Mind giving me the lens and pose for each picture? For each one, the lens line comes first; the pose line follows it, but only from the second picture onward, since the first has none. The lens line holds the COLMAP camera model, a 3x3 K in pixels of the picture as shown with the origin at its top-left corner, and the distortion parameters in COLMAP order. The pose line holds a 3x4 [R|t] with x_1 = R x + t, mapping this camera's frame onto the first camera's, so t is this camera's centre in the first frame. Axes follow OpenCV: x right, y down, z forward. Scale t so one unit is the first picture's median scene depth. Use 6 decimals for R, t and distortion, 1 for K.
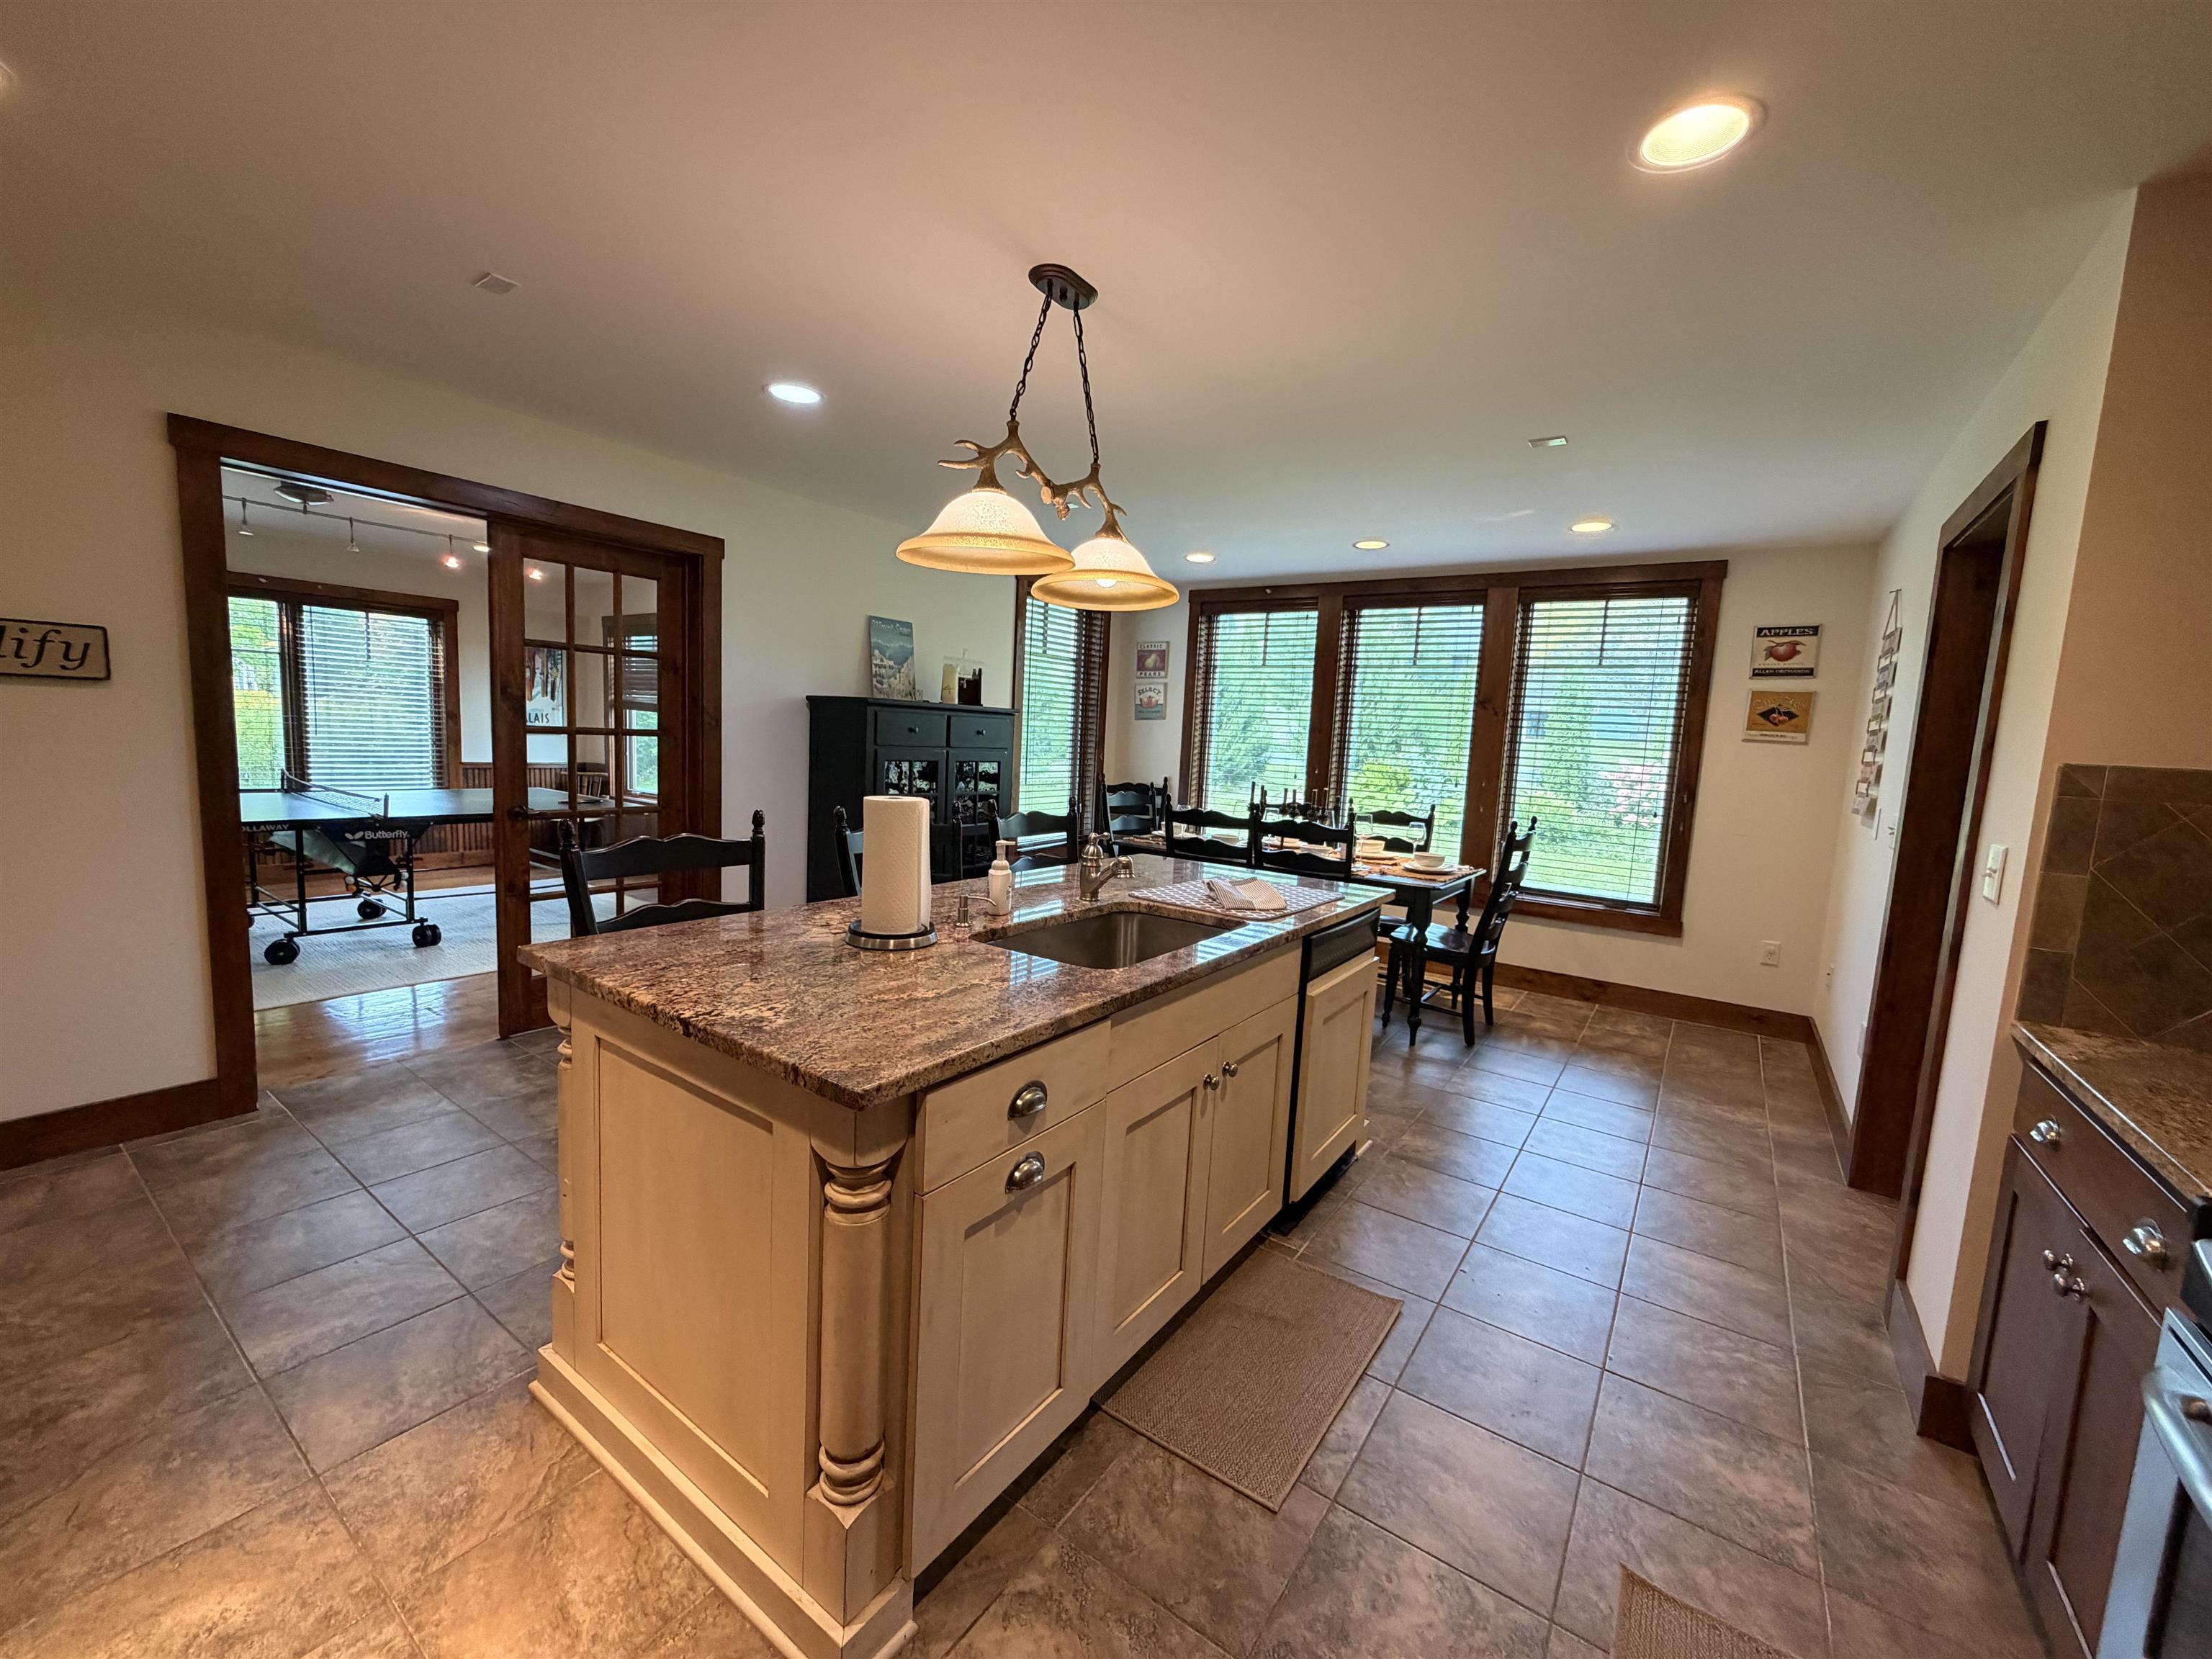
lens RADIAL K [[881.0, 0, 1097.3], [0, 881.0, 816.6], [0, 0, 1]] dist [-0.001357, 0.000508]
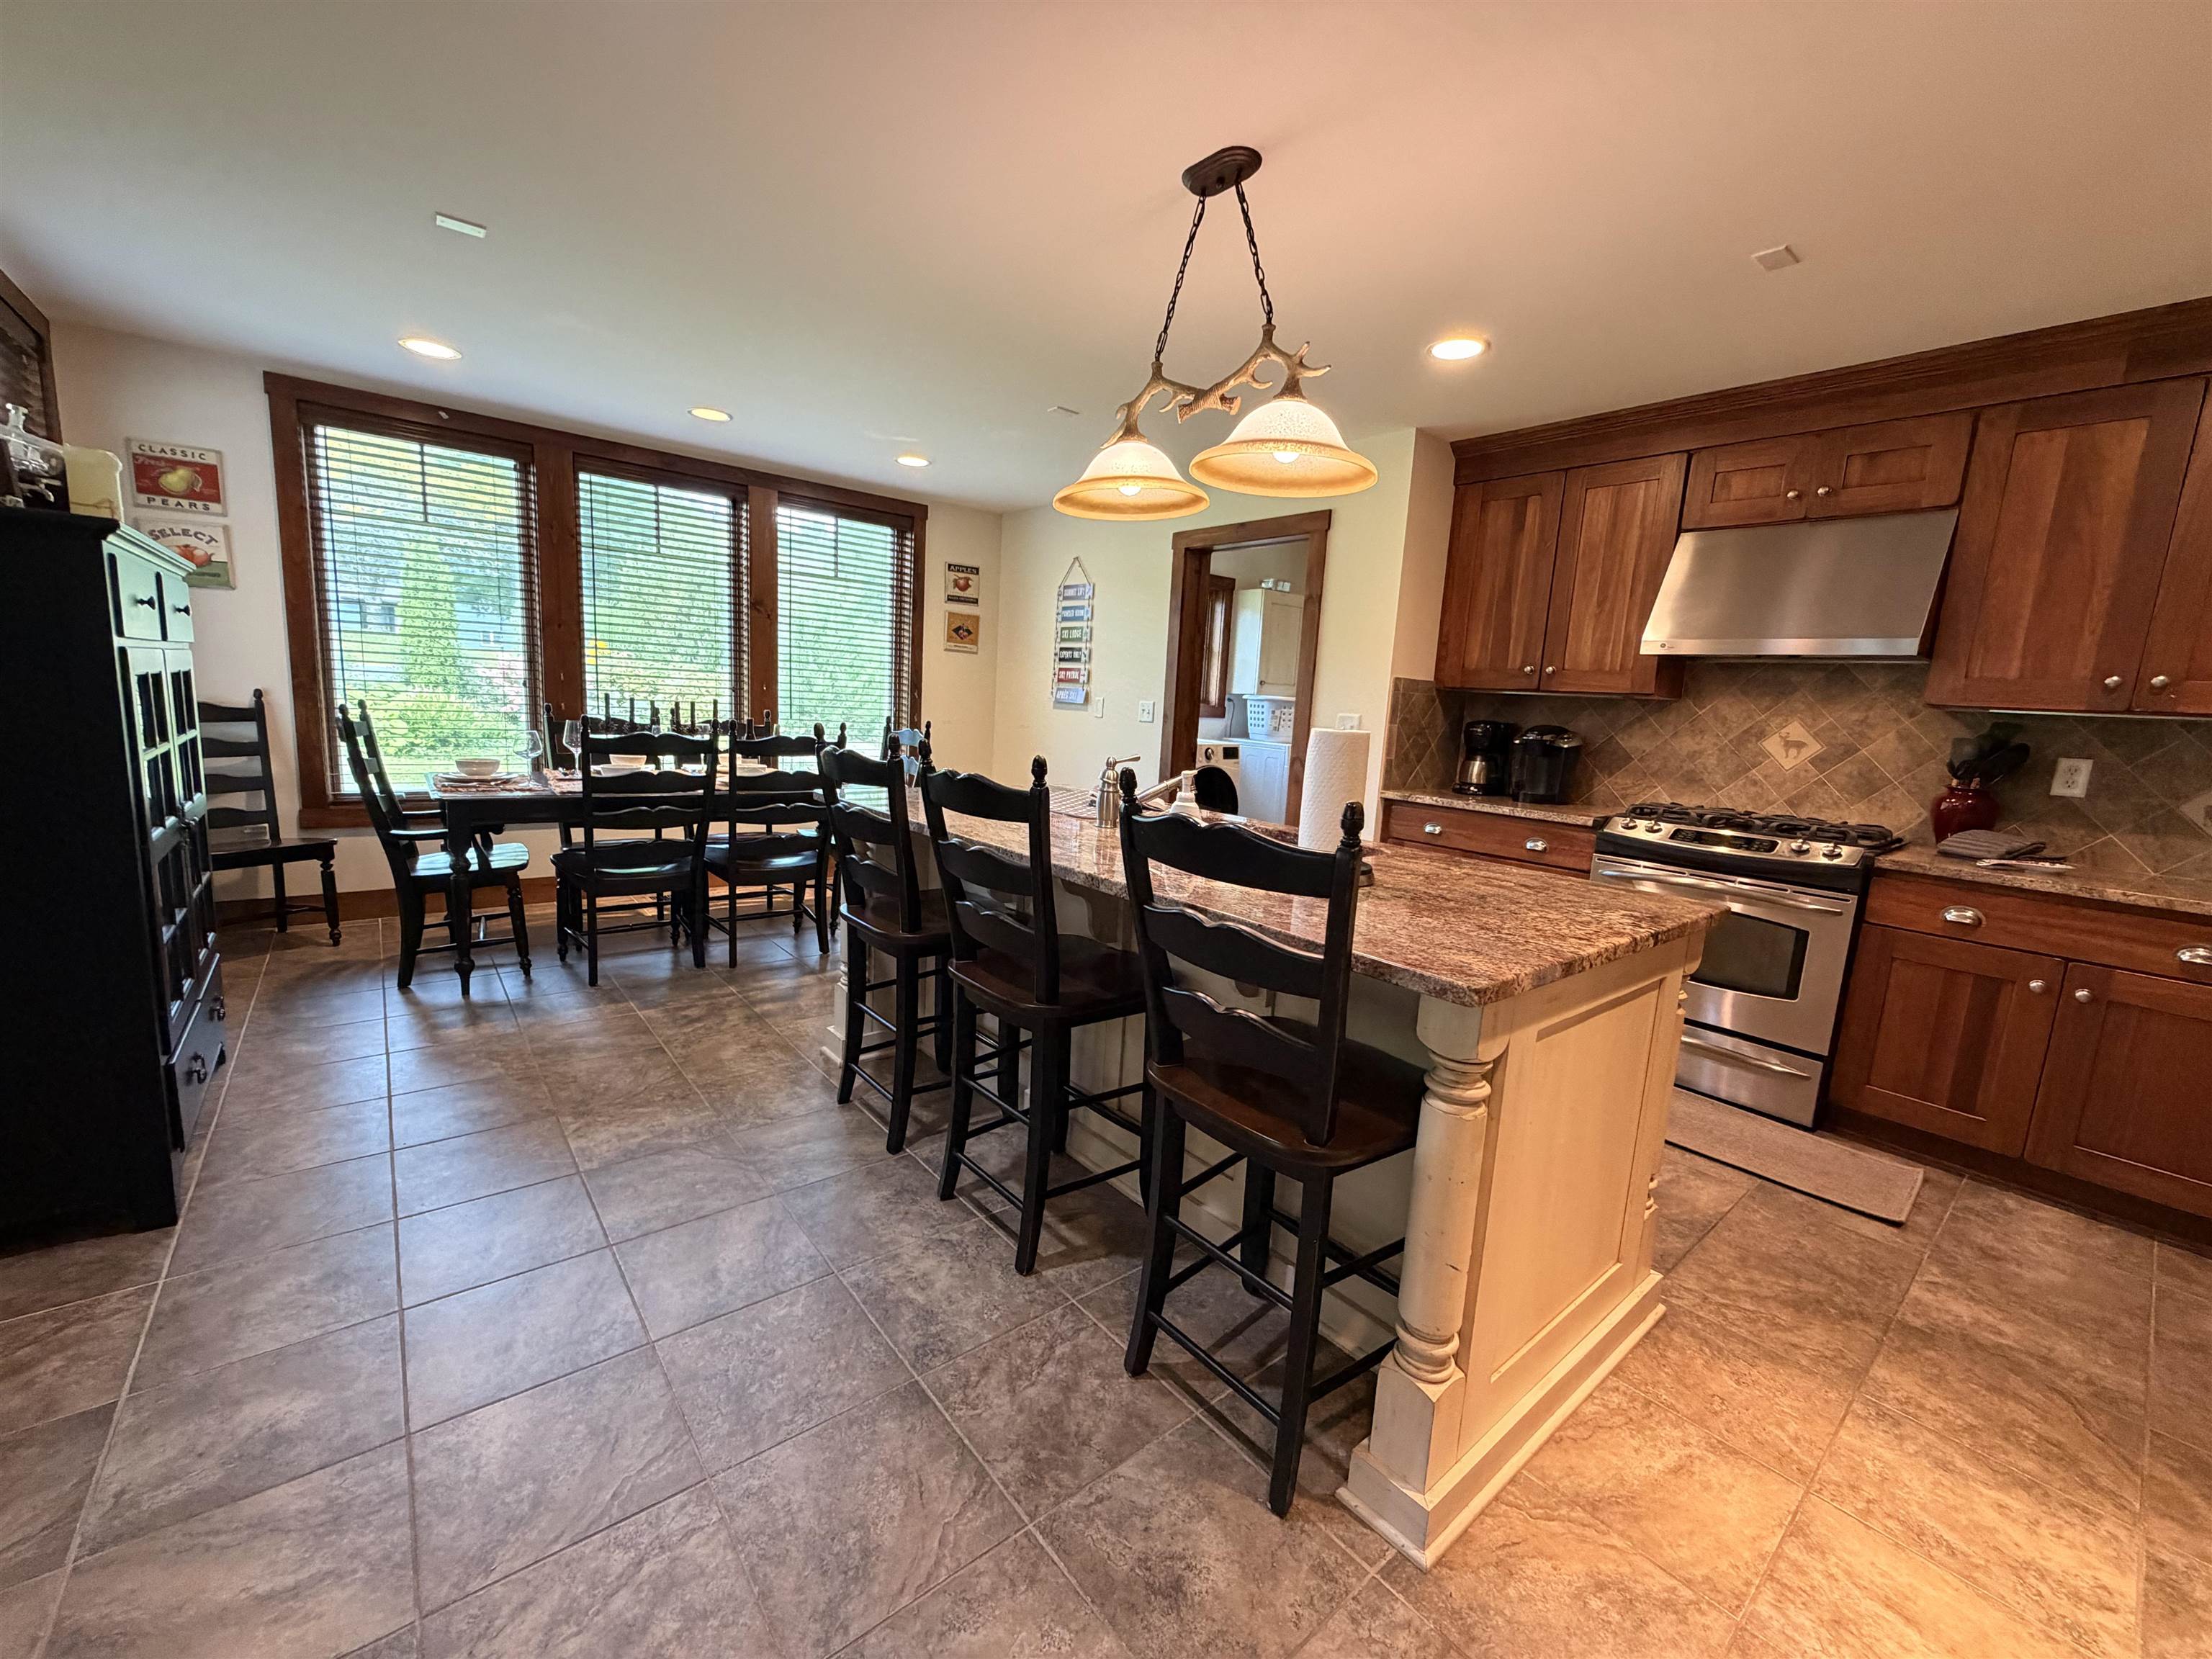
lens RADIAL K [[881.0, 0, 1101.9], [0, 881.0, 831.1], [0, 0, 1]] dist [-0.001357, 0.000508]
pose [[0.268744, -0.181605, 0.945937, -0.511170], [0.048826, 0.983371, 0.174920, -0.039145], [-0.961973, -0.000822, 0.273142, 0.416227]]
